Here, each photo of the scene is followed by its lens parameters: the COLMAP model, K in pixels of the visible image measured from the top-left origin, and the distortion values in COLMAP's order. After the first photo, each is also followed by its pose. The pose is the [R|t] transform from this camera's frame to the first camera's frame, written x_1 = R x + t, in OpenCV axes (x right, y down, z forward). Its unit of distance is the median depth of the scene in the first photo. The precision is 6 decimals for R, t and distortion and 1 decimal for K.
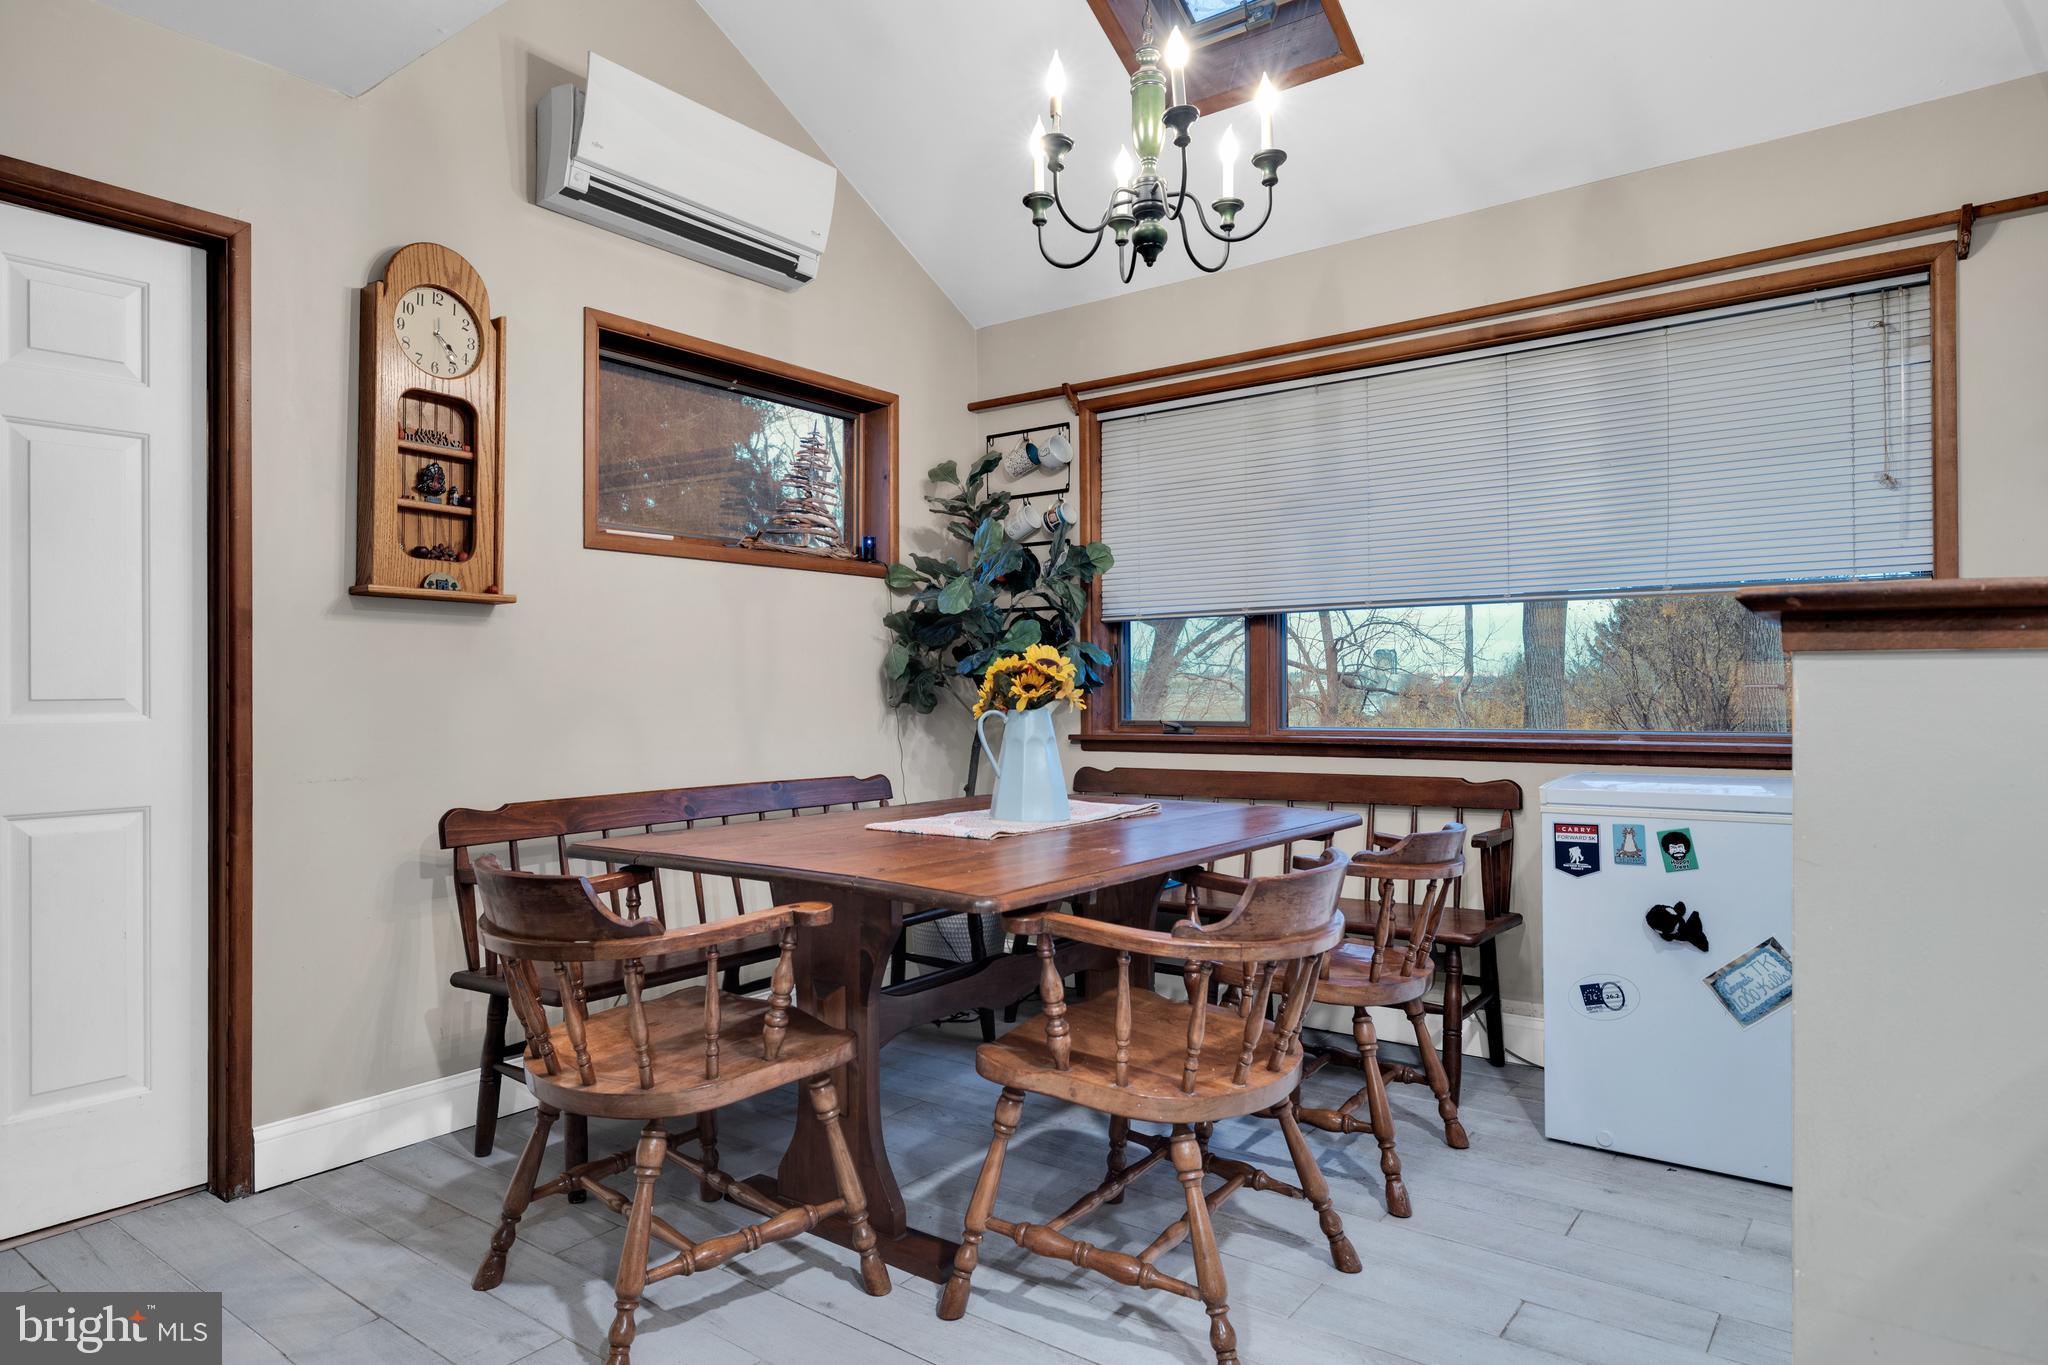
lens RADIAL K [[1209.0, 0, 1024.0], [0, 1209.0, 682.5], [0, 0, 1]] dist [0.000238, -0.000938]
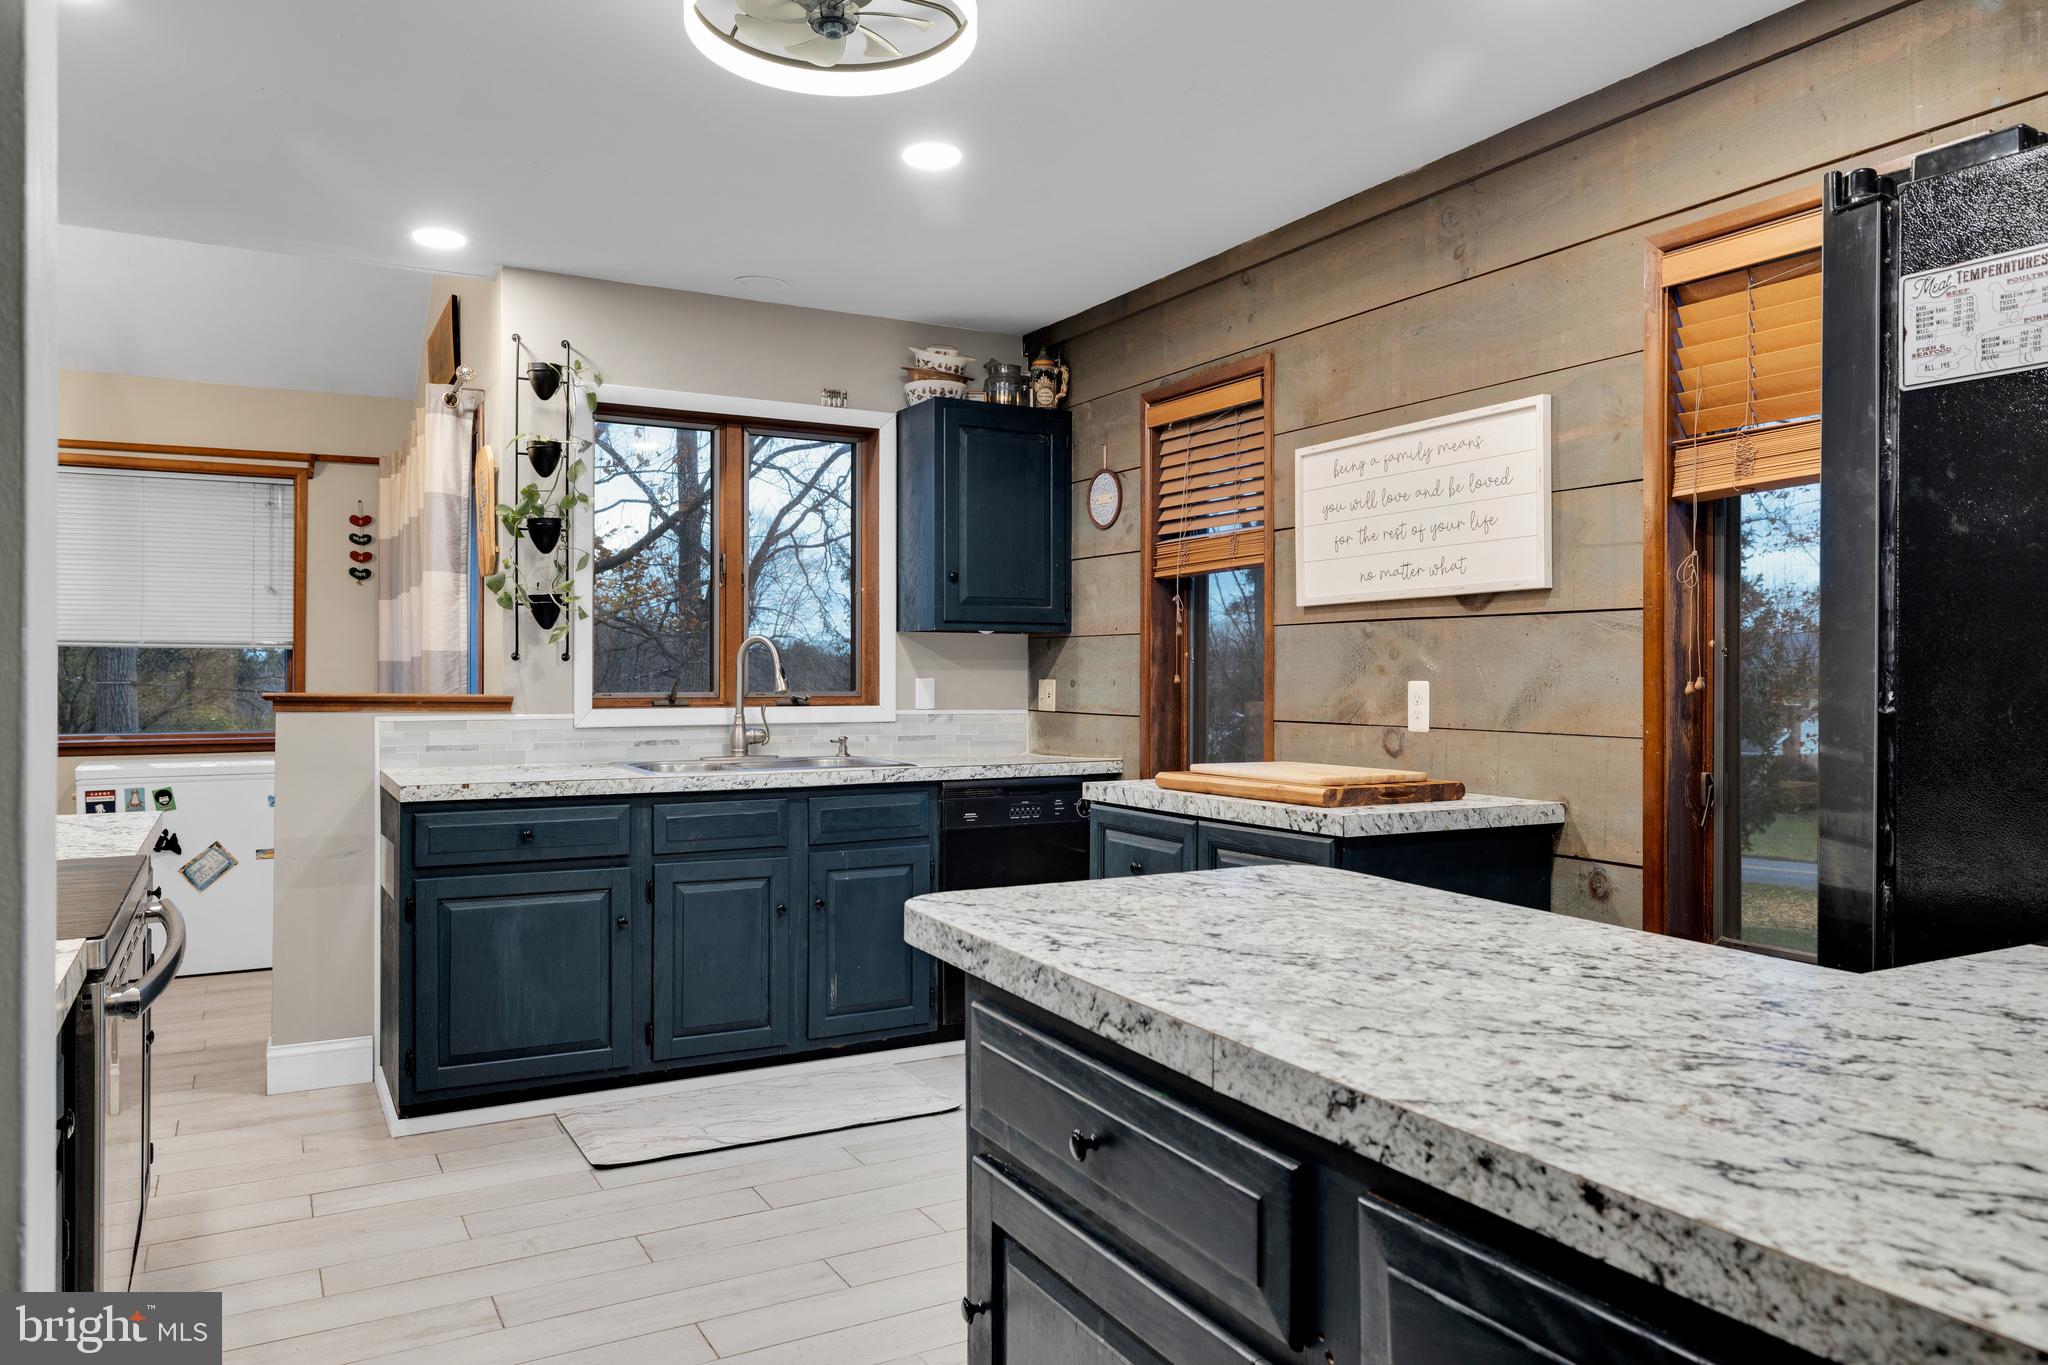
lens RADIAL K [[1340.6, 0, 1024.0], [0, 1340.6, 682.5], [0, 0, 1]] dist [0.003627, 0.000523]
pose [[0.399335, 0.004242, 0.916795, -0.546795], [-0.011452, 0.999934, 0.000362, -0.035187], [-0.916733, -0.010643, 0.399358, -0.675546]]
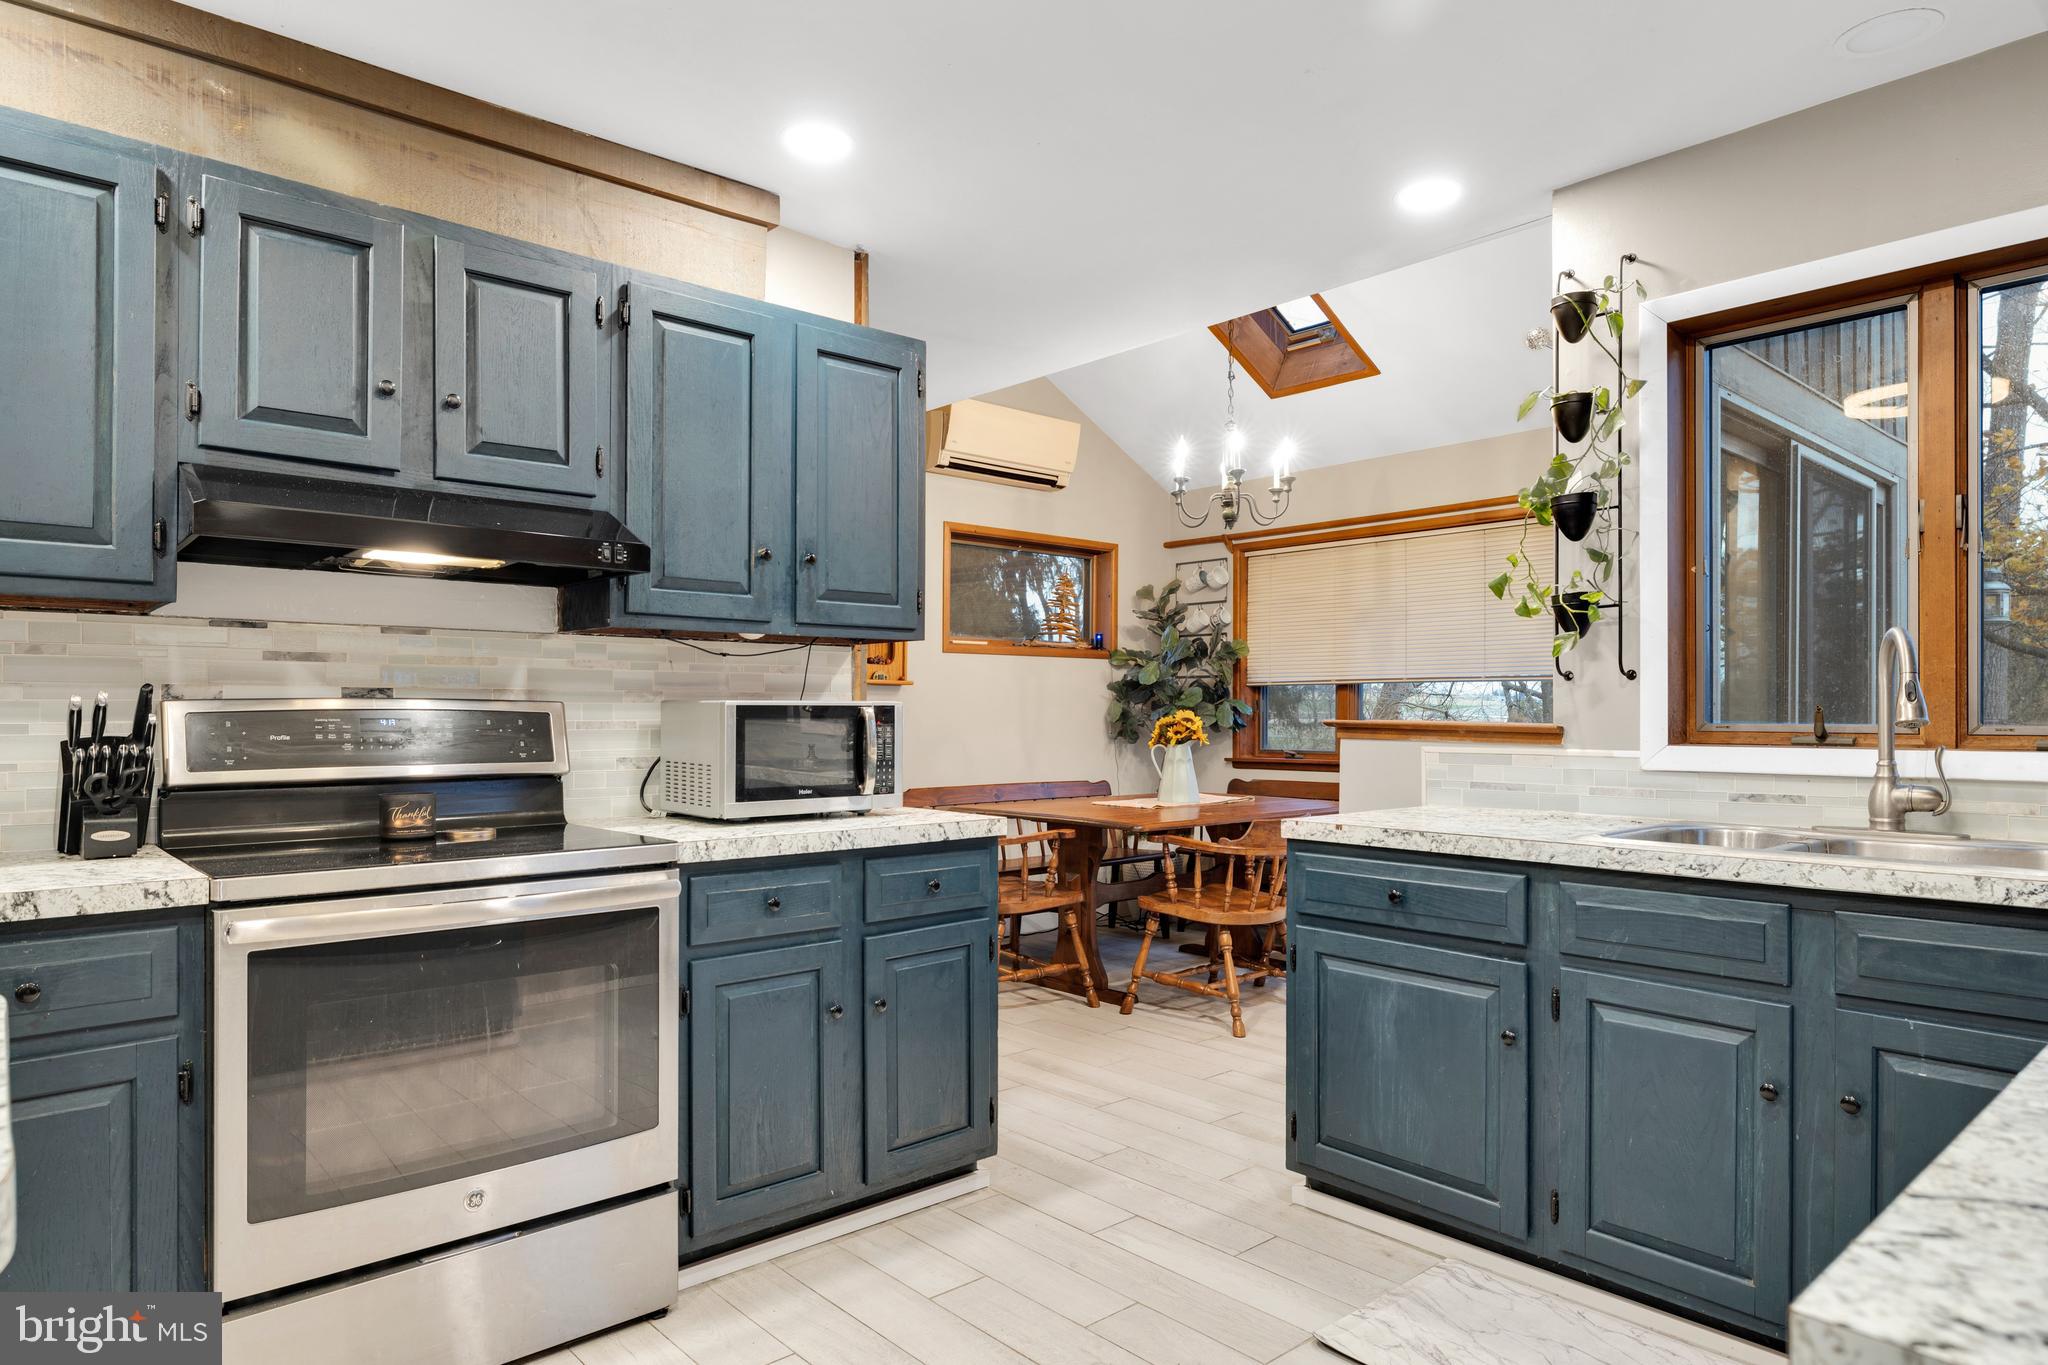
lens RADIAL K [[1222.4, 0, 1029.2], [0, 1222.4, 706.0], [0, 0, 1]] dist [0.000974, 0.000136]
pose [[0.980928, 0.007369, -0.194231, 0.111325], [-0.006906, 0.999971, 0.003058, -0.031850], [0.194248, -0.001658, 0.980951, -0.701014]]
